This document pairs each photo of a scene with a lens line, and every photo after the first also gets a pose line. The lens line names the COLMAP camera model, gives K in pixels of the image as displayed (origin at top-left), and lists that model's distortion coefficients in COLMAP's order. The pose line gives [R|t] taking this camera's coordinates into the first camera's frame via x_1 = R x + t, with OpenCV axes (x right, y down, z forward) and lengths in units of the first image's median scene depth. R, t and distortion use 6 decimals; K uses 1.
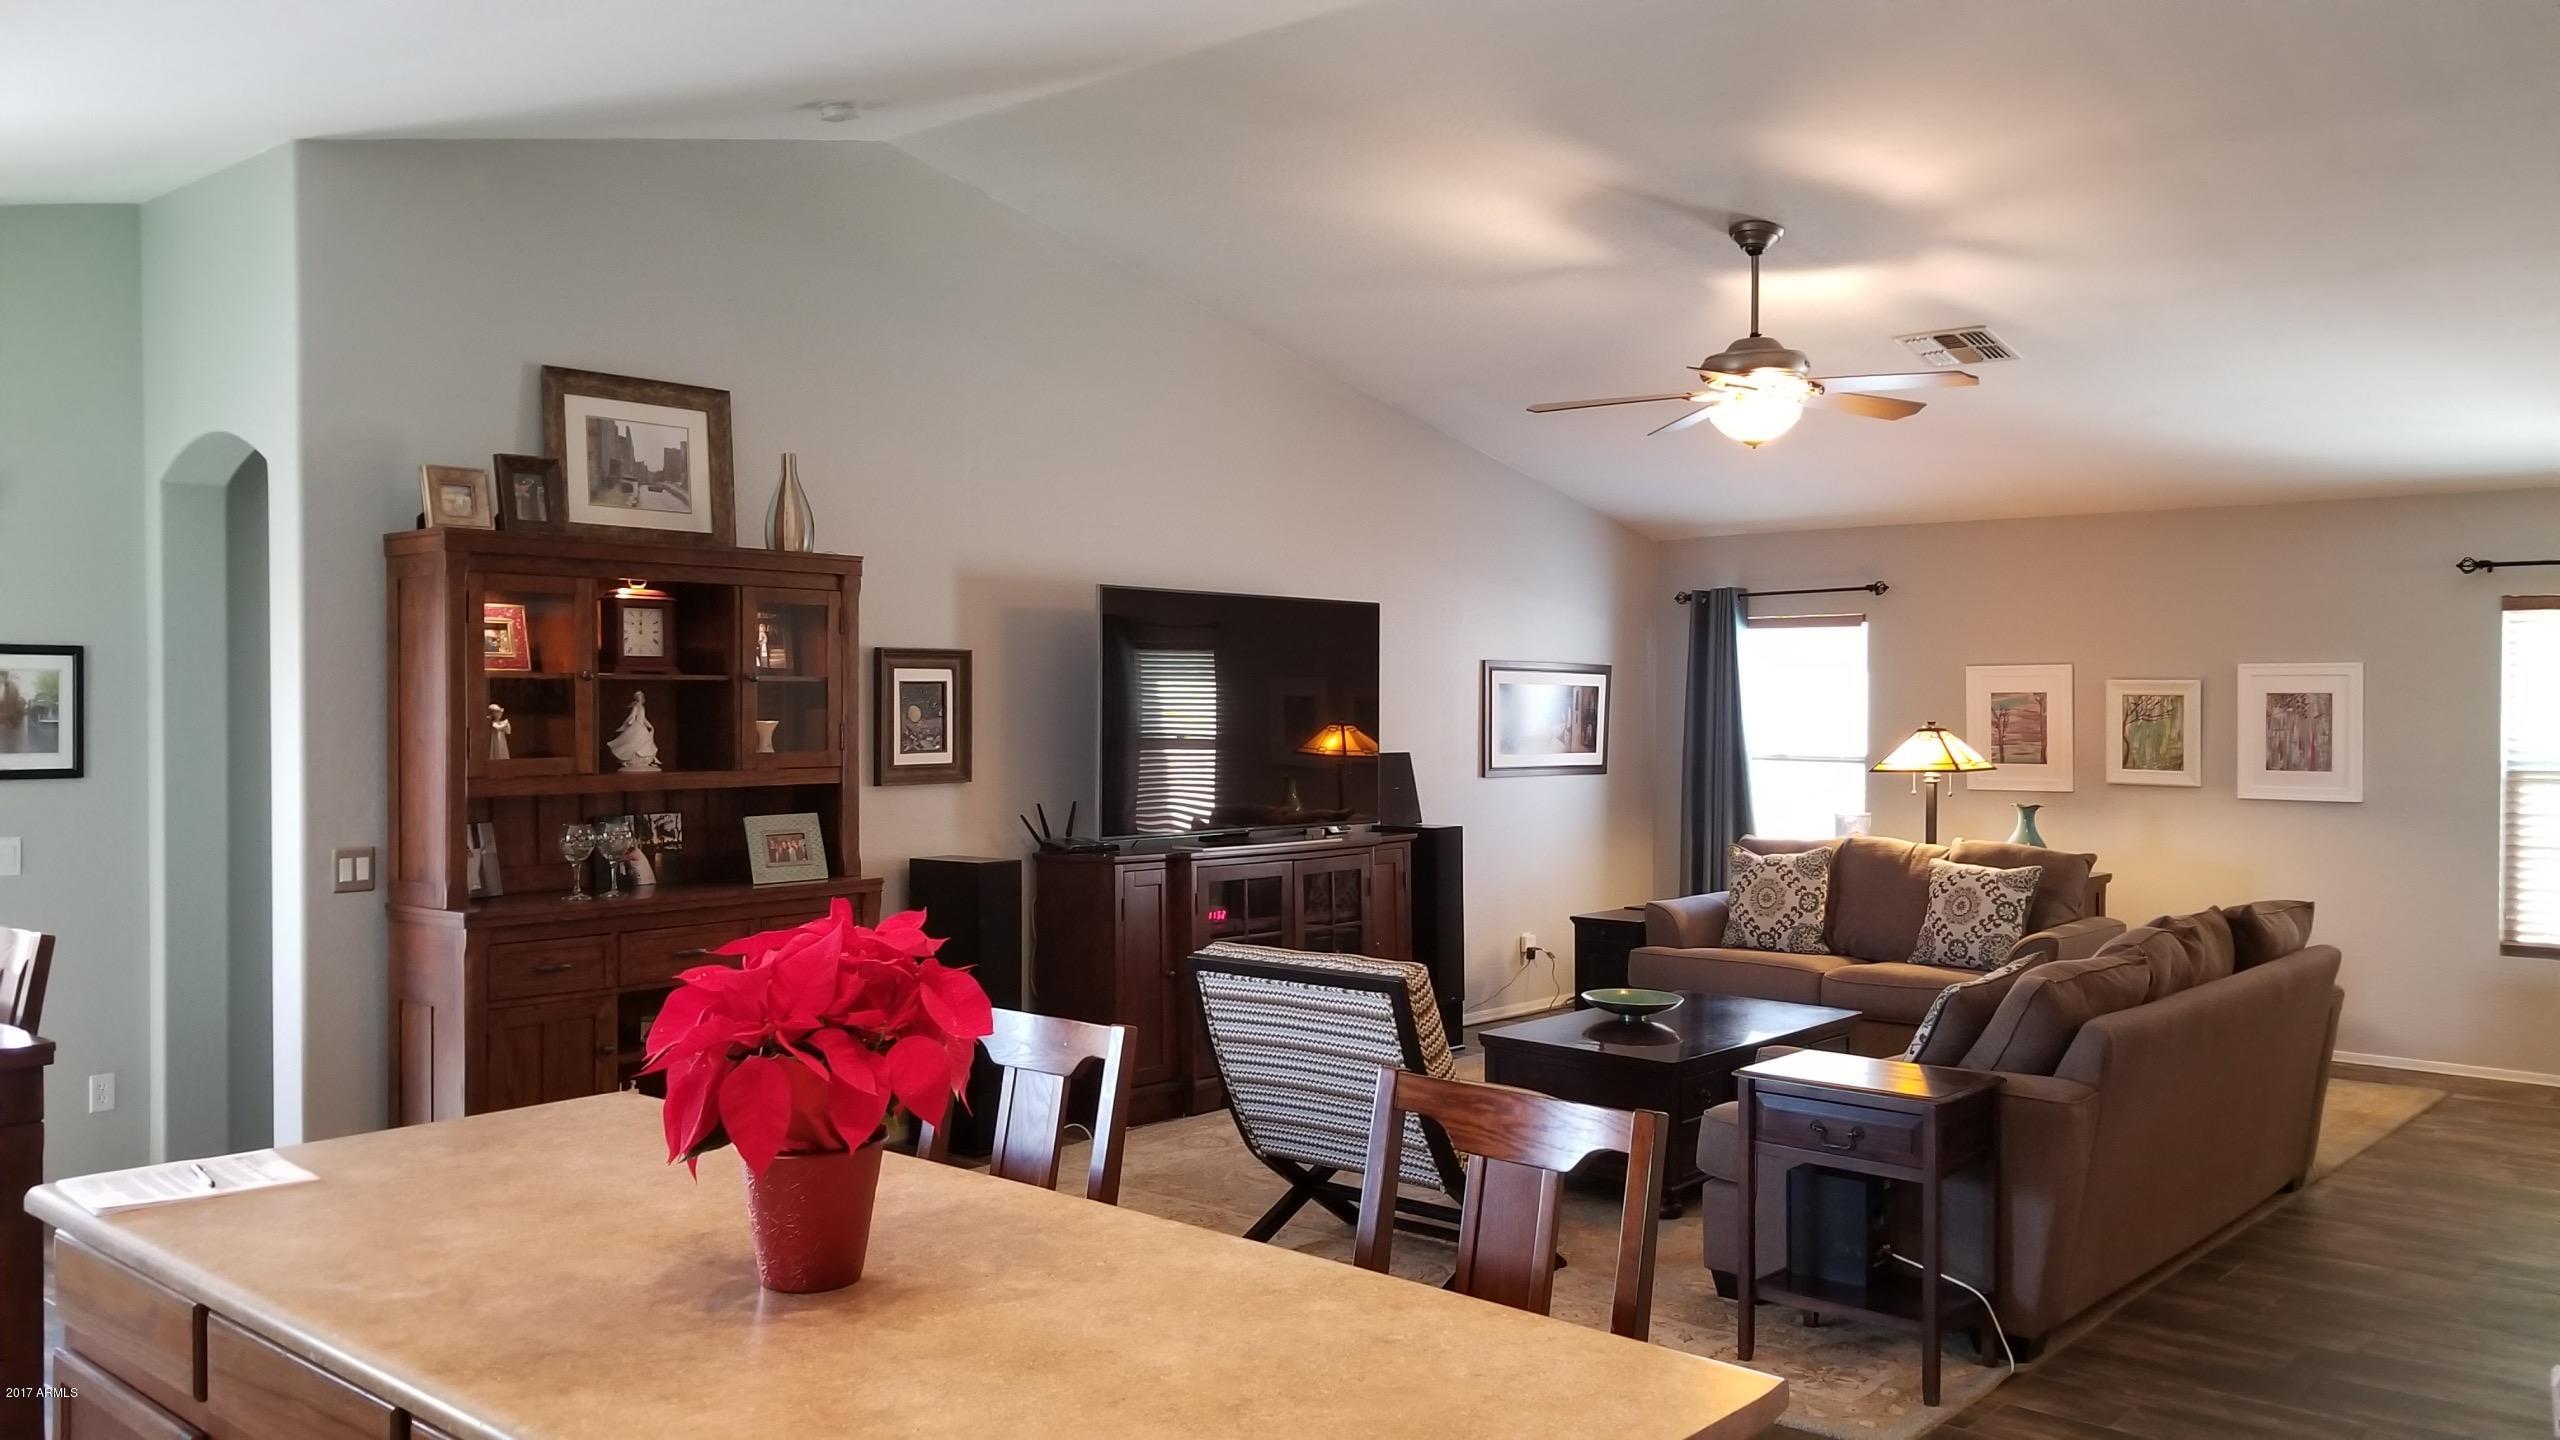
lens RADIAL K [[1945.9, 0, 1280.0], [0, 1945.9, 720.0], [0, 0, 1]] dist [0.107162, -0.188932]
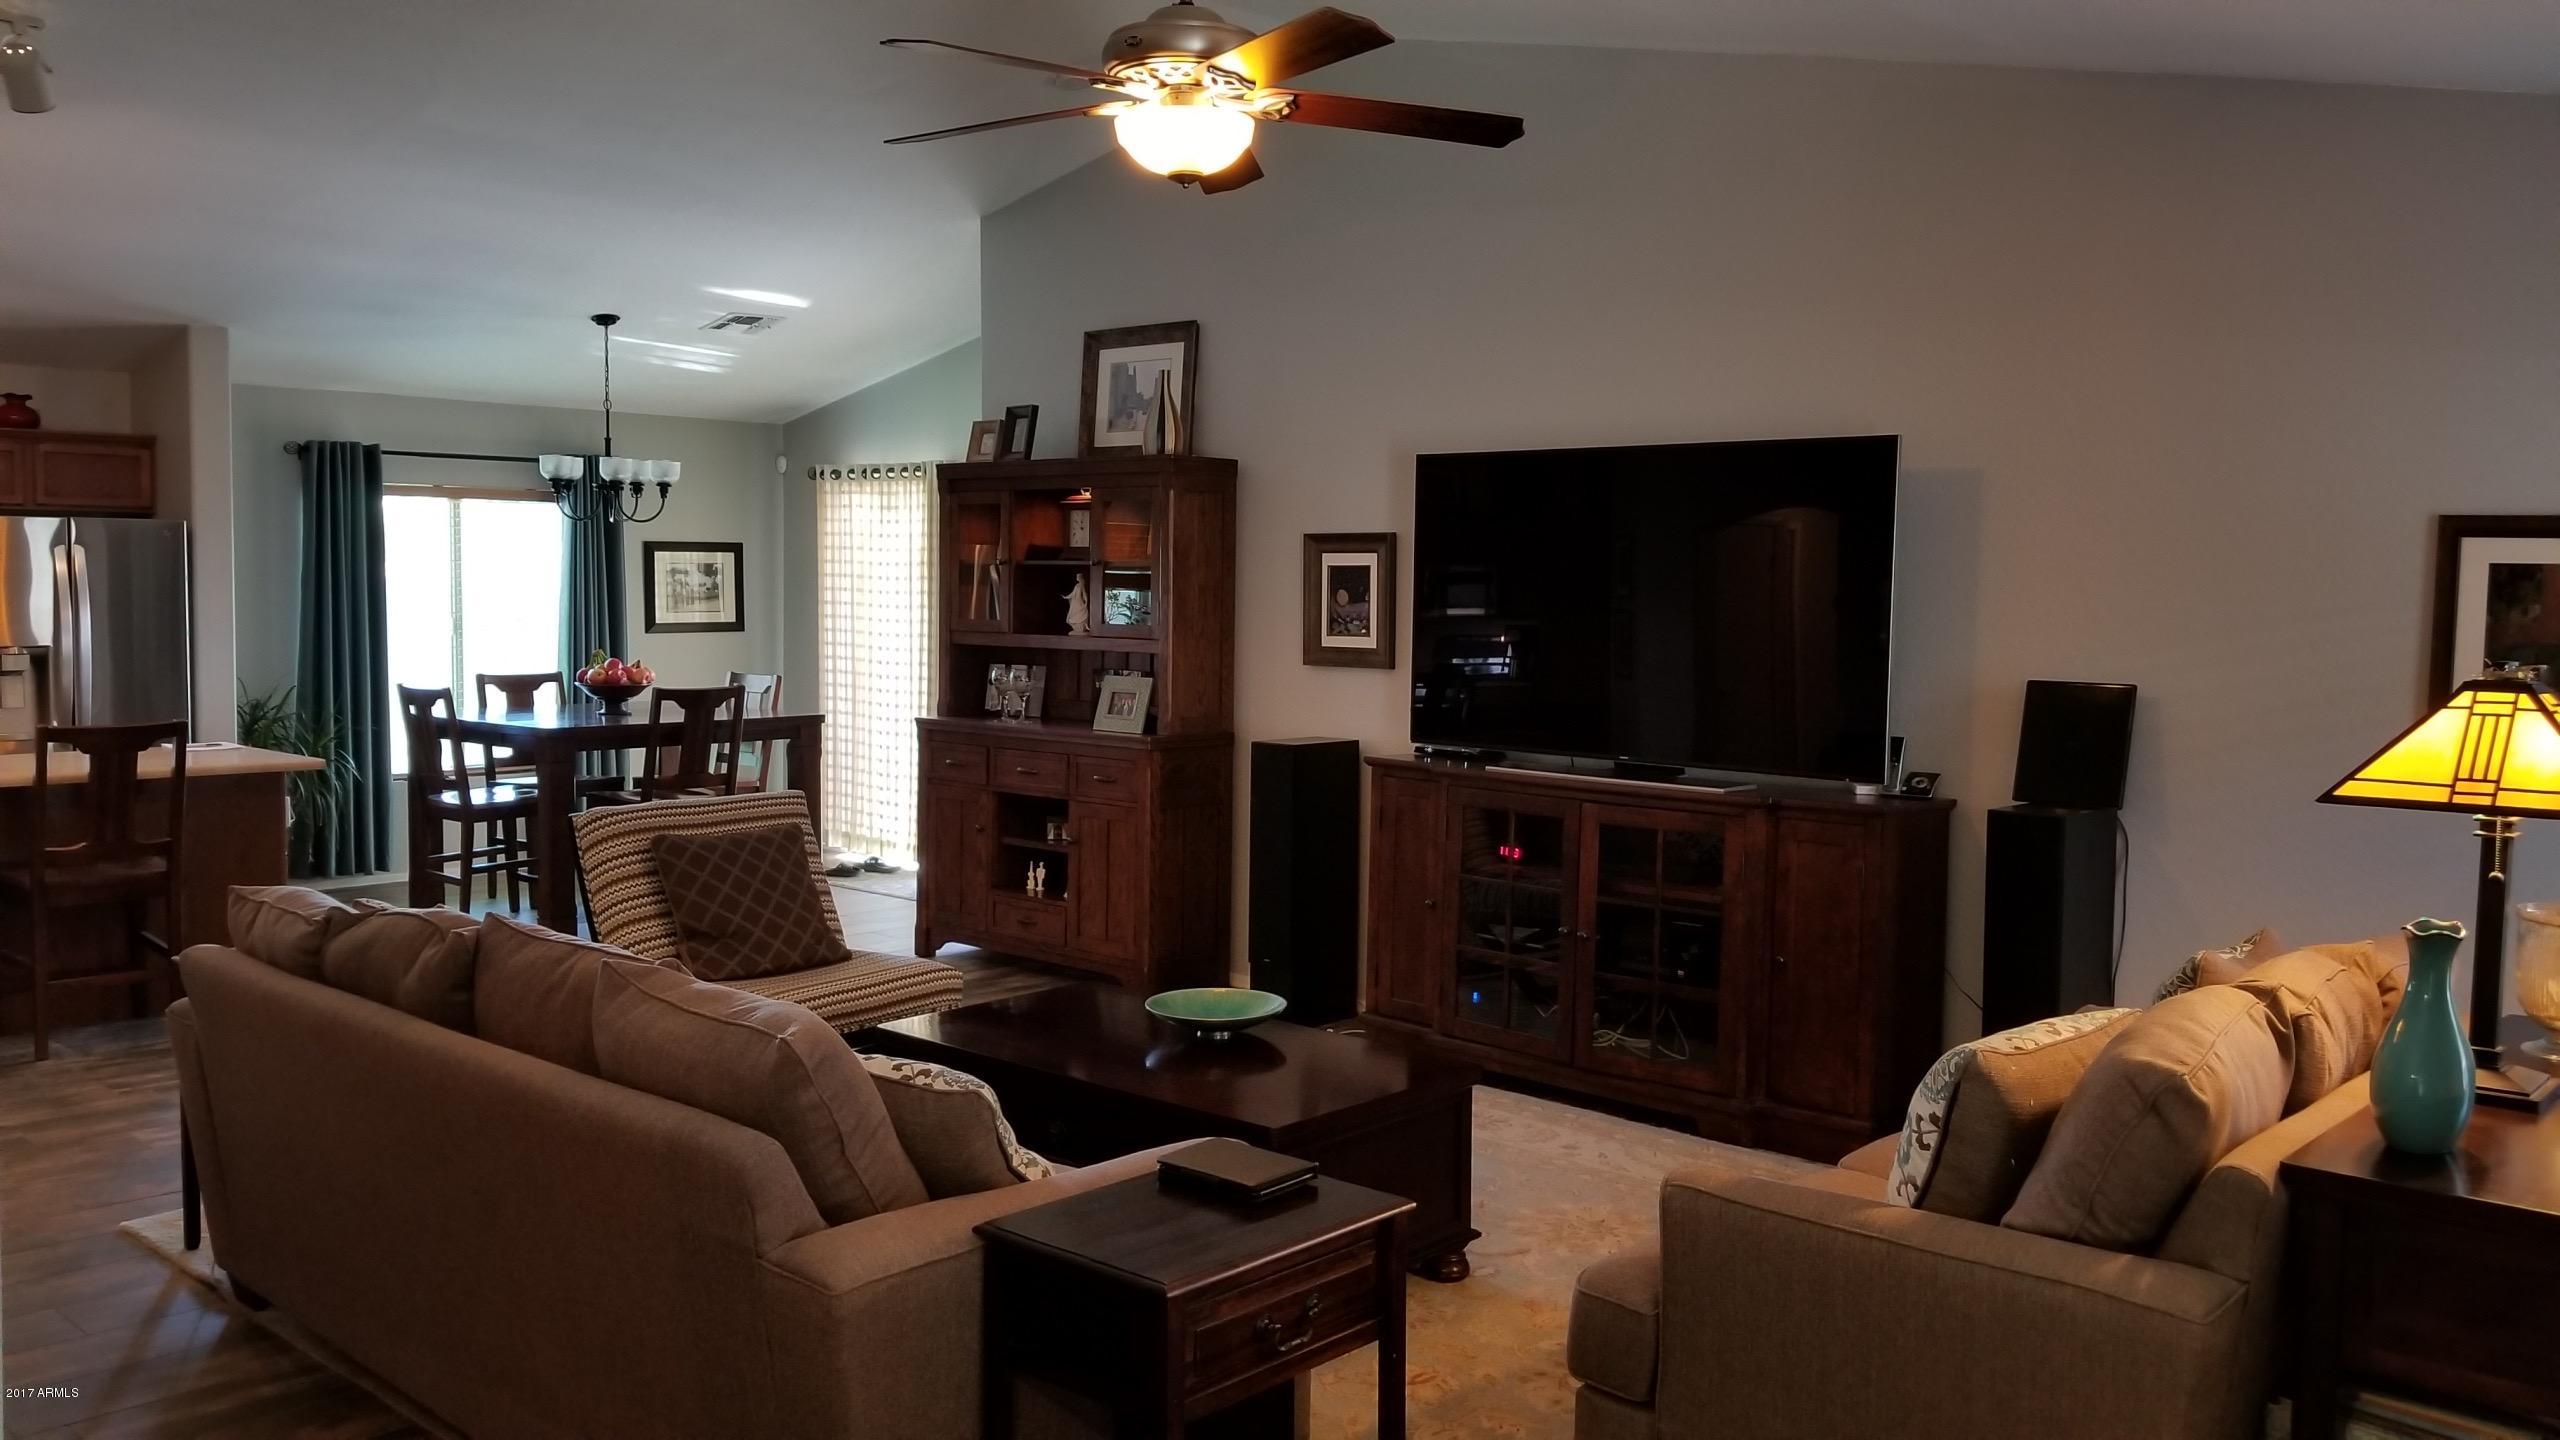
lens RADIAL K [[1945.9, 0, 1280.0], [0, 1945.9, 720.0], [0, 0, 1]] dist [0.107162, -0.188932]
pose [[-0.011151, 0.073501, -0.997233, 0.925171], [-0.020829, 0.997061, 0.073721, -0.015289], [0.999721, 0.021594, -0.009587, 1.086389]]
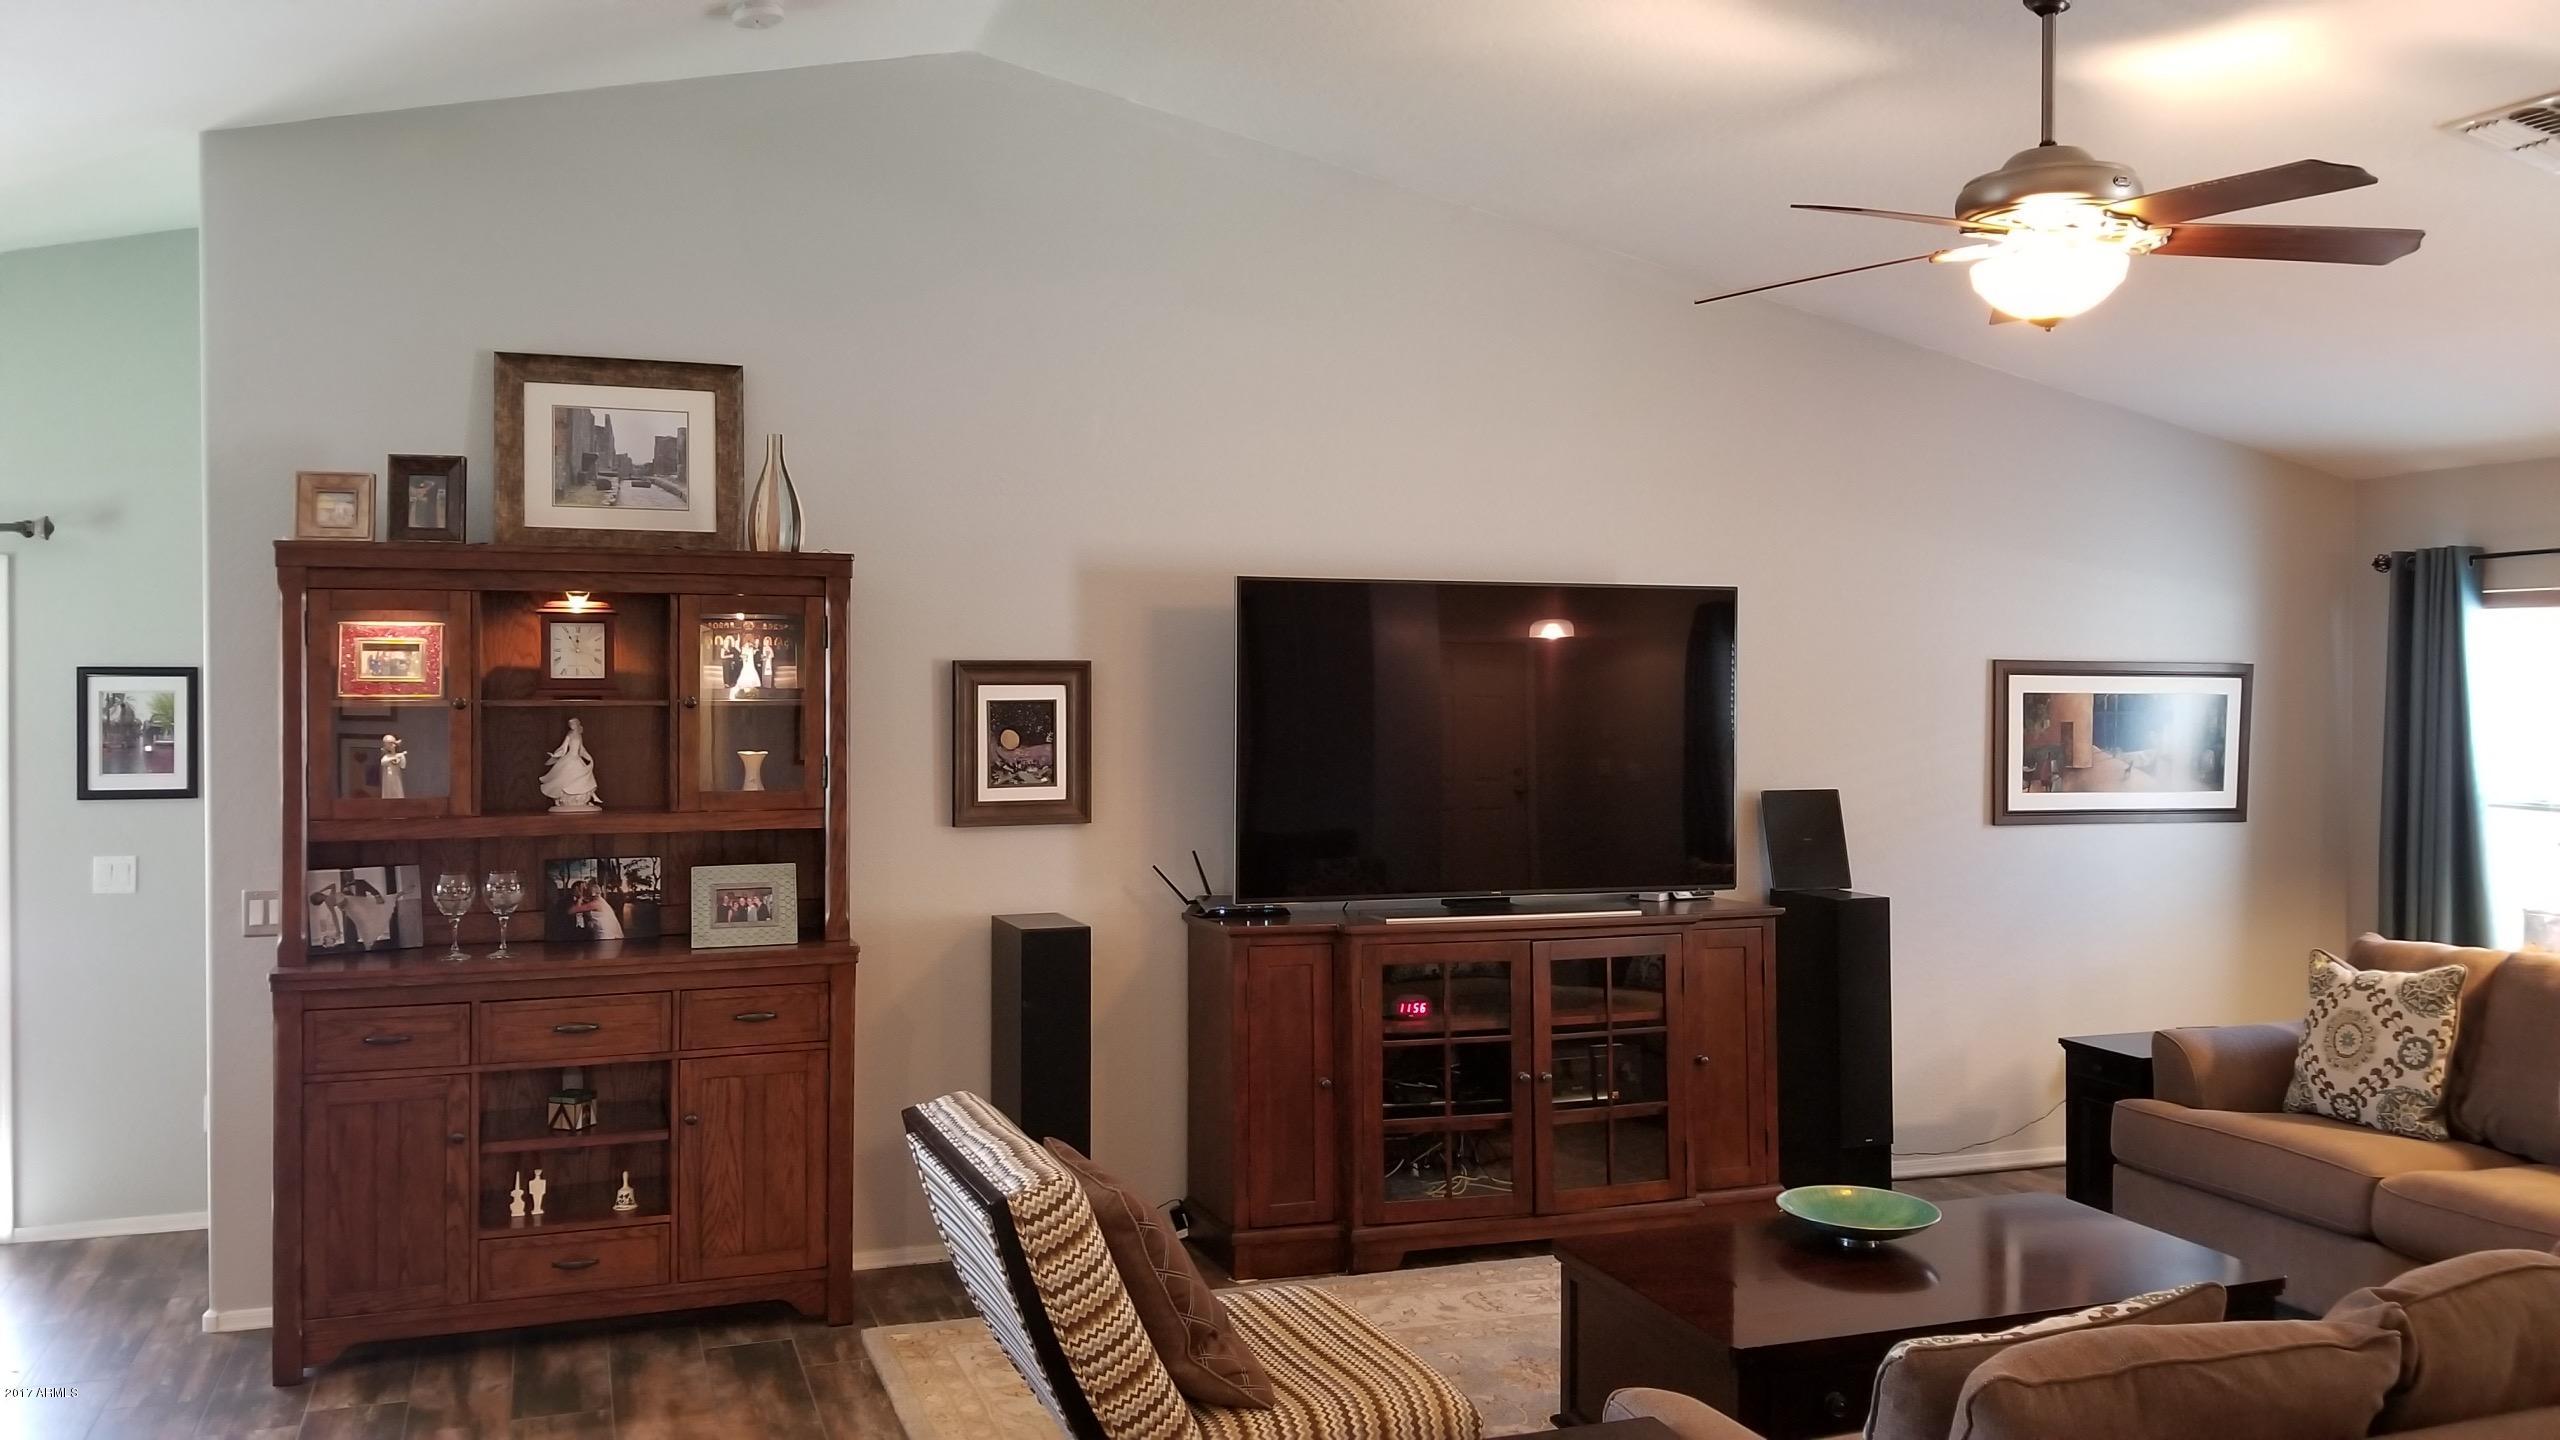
lens RADIAL K [[1970.9, 0, 1291.6], [0, 1970.9, 696.8], [0, 0, 1]] dist [0.109414, -0.187798]
pose [[0.873285, 0.005845, -0.487175, 0.359684], [-0.005700, 0.999982, 0.001779, -0.026156], [0.487176, 0.001223, 0.873303, 0.364642]]
